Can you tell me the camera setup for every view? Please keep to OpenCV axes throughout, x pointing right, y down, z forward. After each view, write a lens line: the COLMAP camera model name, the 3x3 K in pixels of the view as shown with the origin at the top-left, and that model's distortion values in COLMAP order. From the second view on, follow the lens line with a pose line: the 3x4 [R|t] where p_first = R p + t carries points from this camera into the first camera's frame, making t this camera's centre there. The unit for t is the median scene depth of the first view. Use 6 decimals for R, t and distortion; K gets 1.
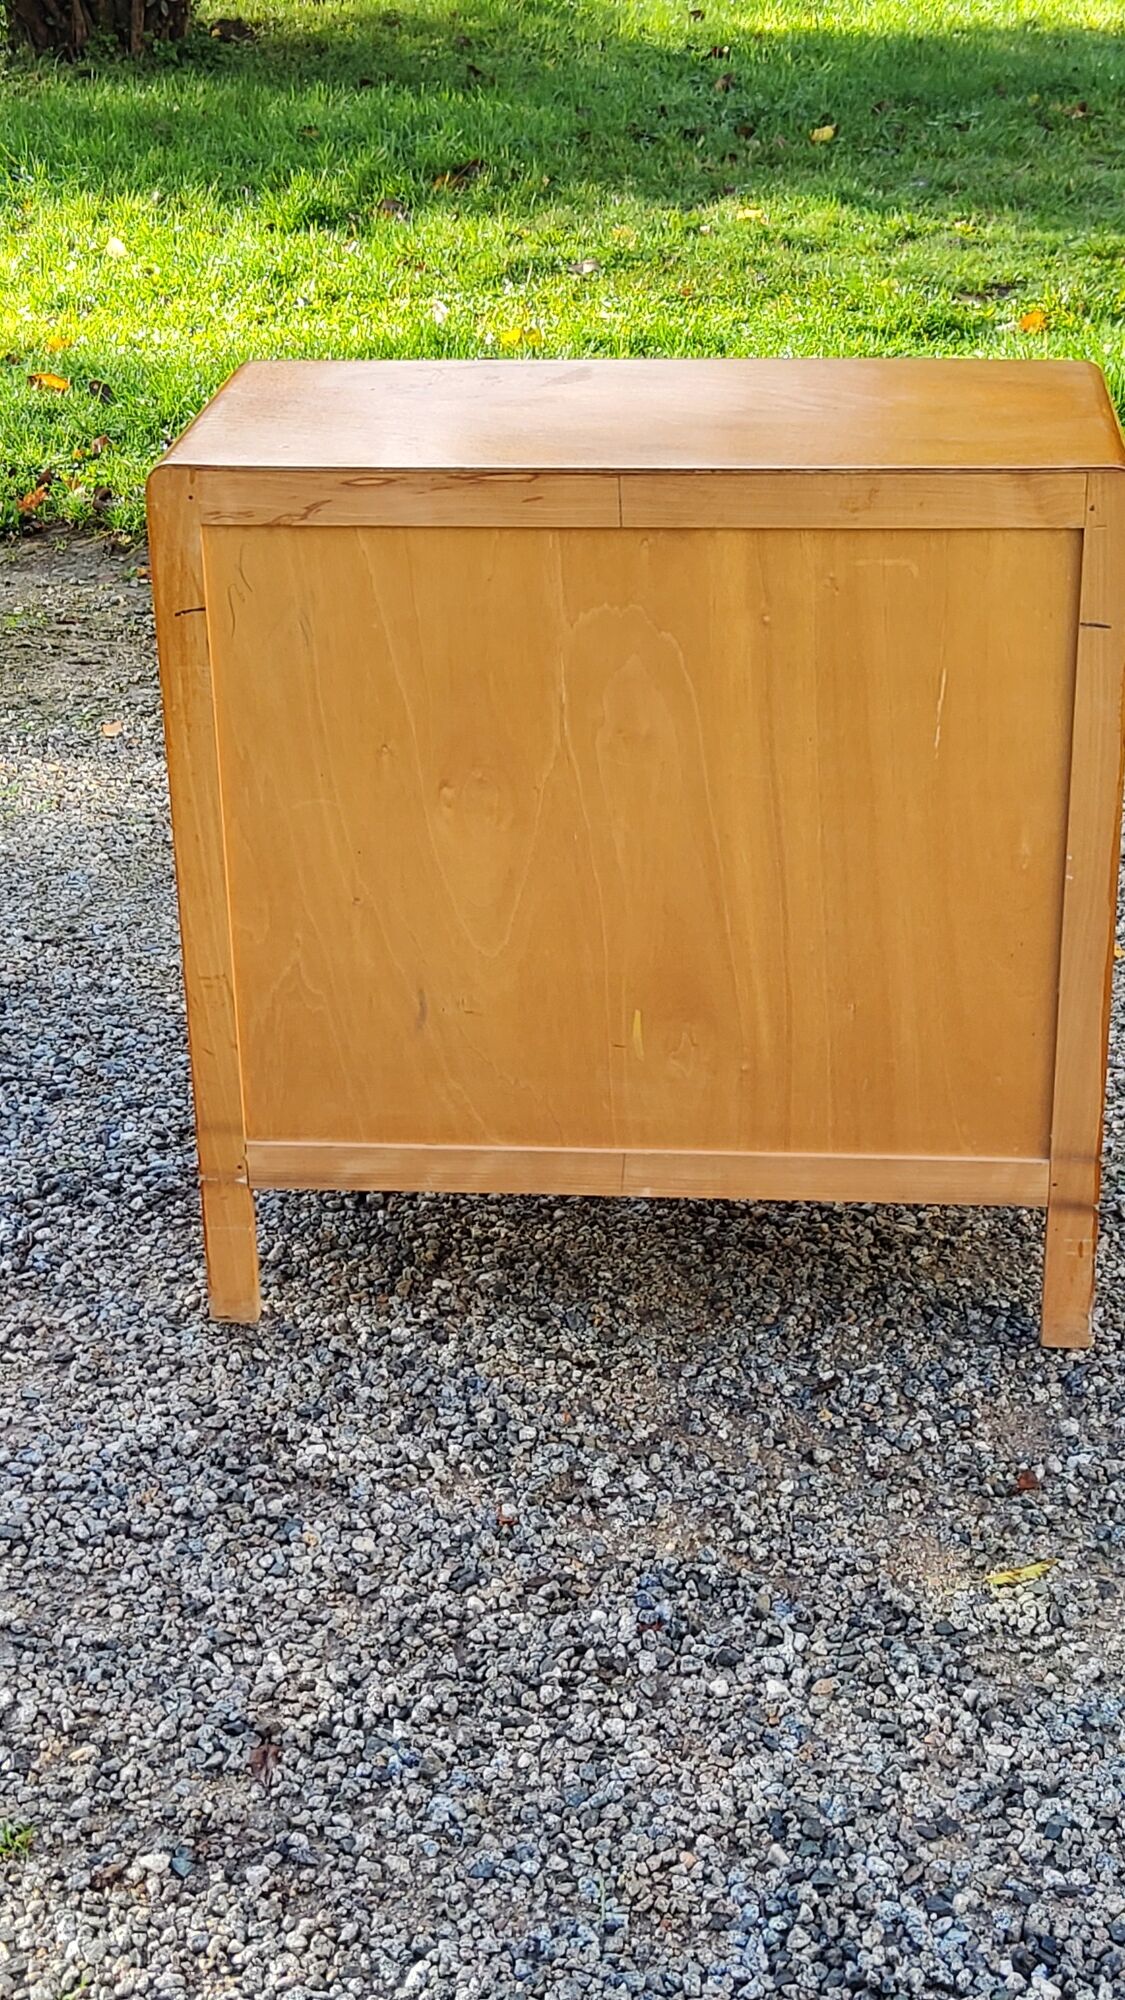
lens RADIAL K [[2994.0, 0, 552.1], [0, 2994.0, 974.7], [0, 0, 1]] dist [0.102059, 0.000000]
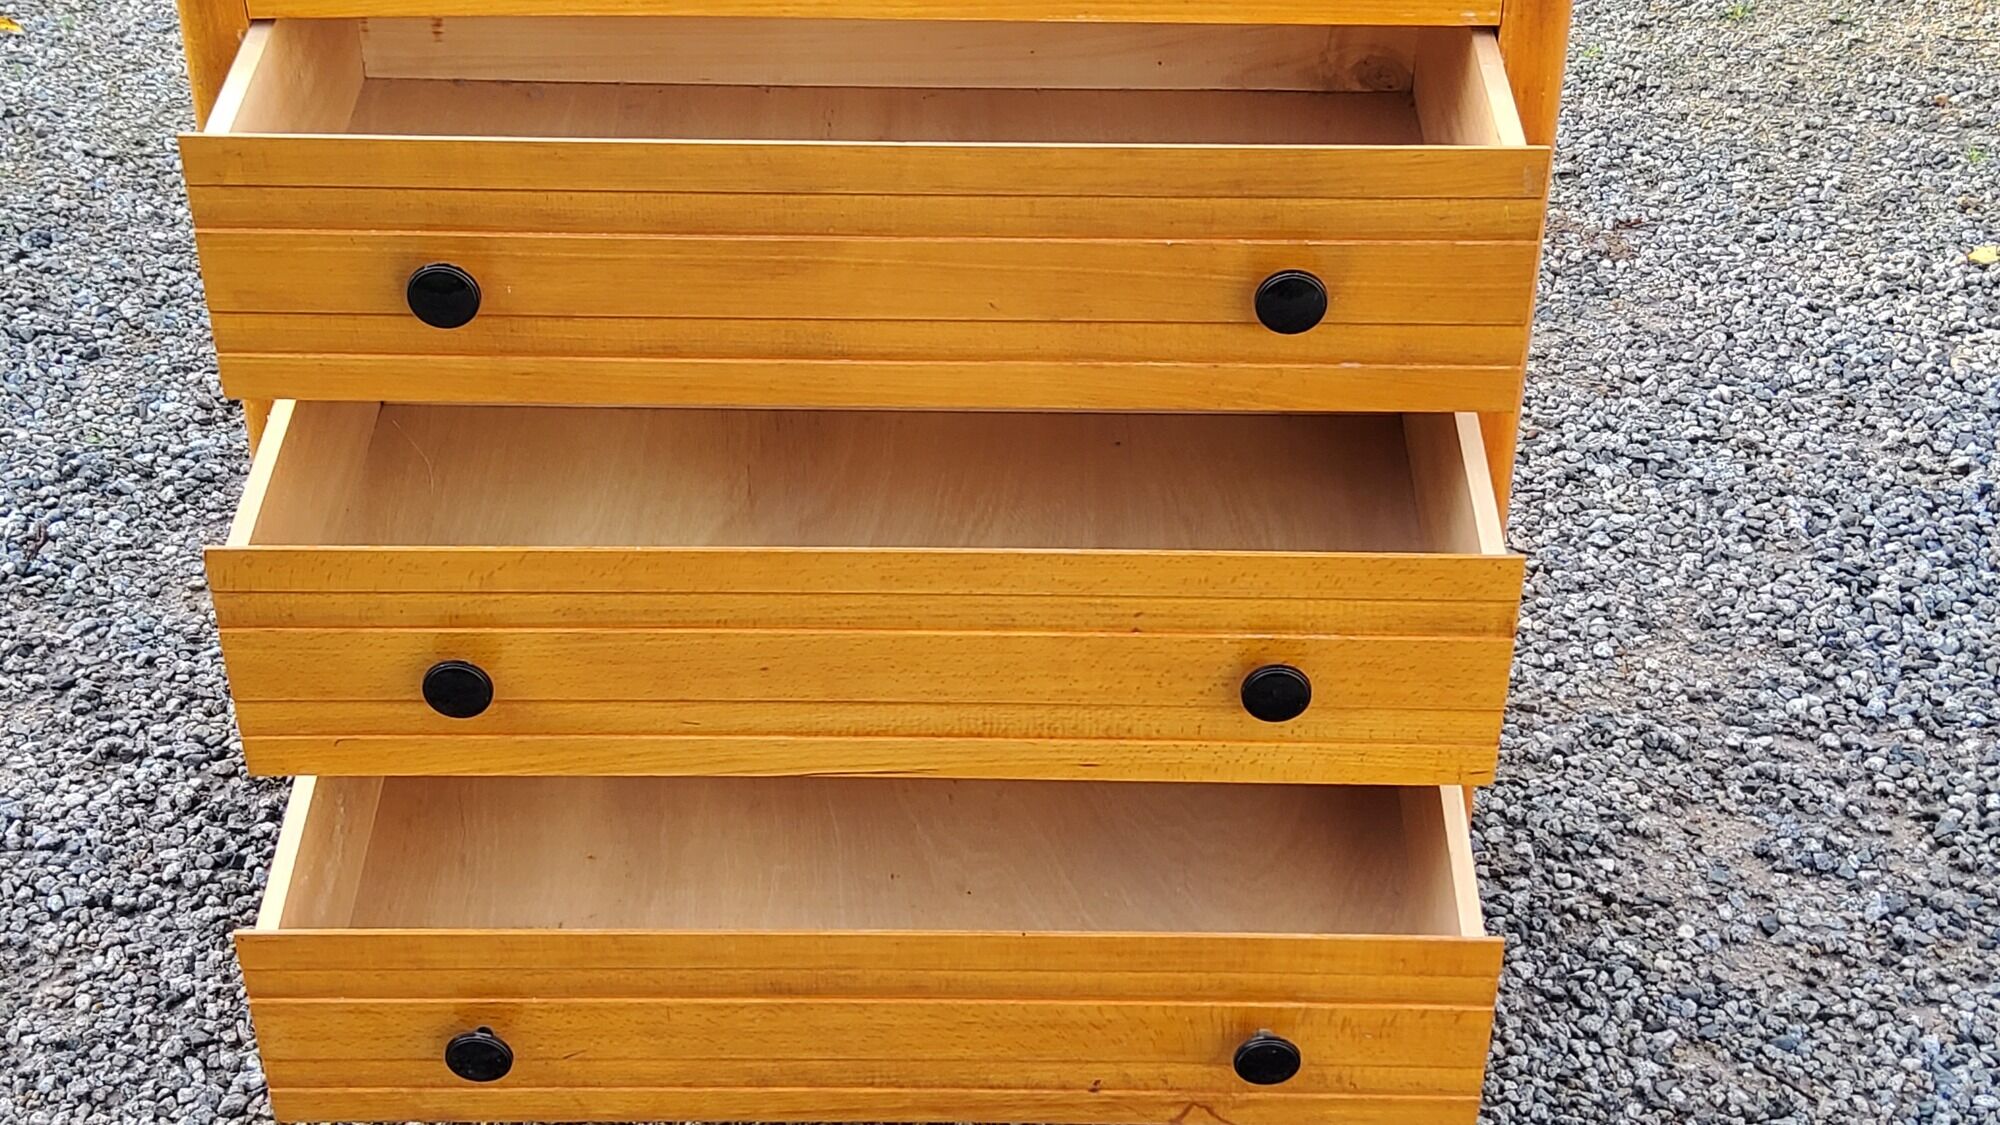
lens RADIAL K [[2994.0, 0, 948.8], [0, 2994.0, 551.4], [0, 0, 1]] dist [0.102059, 0.000000]
pose [[0.999172, 0.018693, 0.036128, 0.075119], [-0.024378, 0.986164, 0.163969, -0.072068], [-0.032563, -0.164714, 0.985804, 0.124428]]
